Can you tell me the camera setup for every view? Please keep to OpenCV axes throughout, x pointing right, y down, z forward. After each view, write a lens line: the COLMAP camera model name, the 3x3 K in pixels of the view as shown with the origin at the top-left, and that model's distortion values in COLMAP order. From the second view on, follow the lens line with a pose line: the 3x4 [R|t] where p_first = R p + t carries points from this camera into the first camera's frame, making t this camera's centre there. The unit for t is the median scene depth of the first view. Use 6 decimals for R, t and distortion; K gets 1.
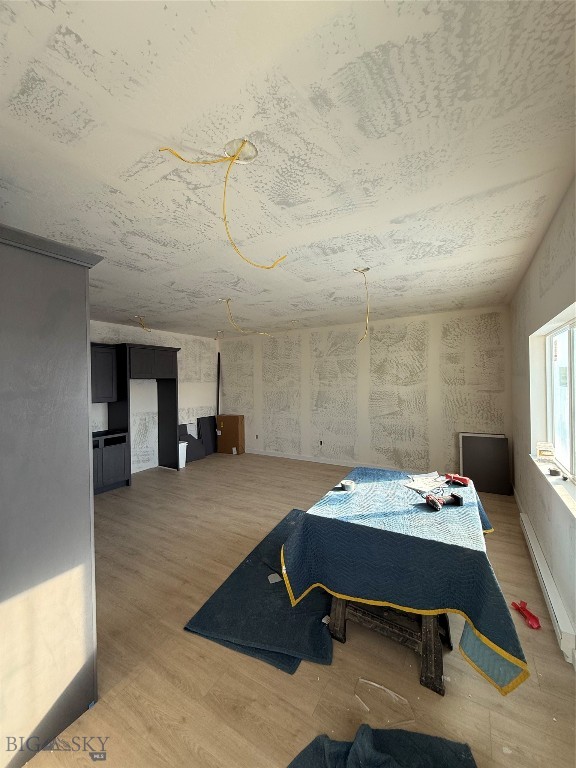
lens RADIAL K [[306.7, 0, 288.2], [0, 306.7, 382.8], [0, 0, 1]] dist [0.001981, -0.000567]
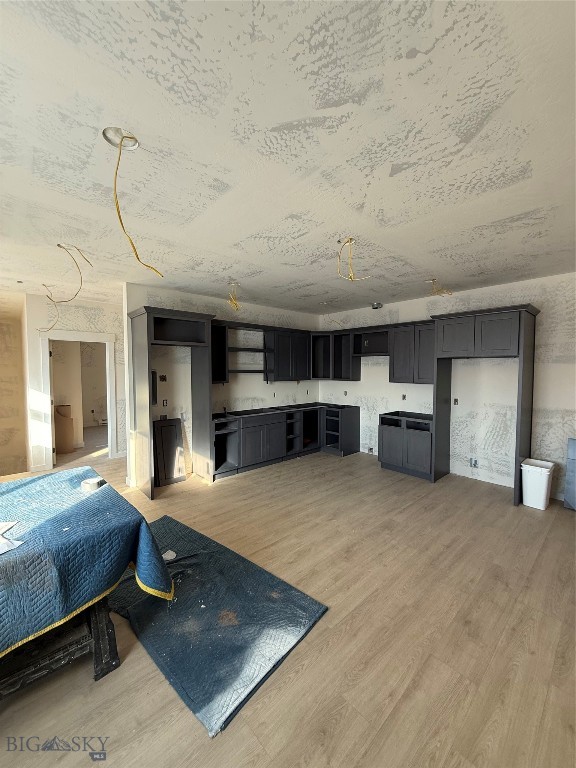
lens RADIAL K [[306.7, 0, 288.8], [0, 306.7, 381.7], [0, 0, 1]] dist [0.001981, -0.000567]
pose [[-0.286803, 0.059126, -0.956163, 0.518976], [-0.001672, 0.998061, 0.062219, -0.000113], [0.957988, 0.019444, -0.286148, 1.103194]]
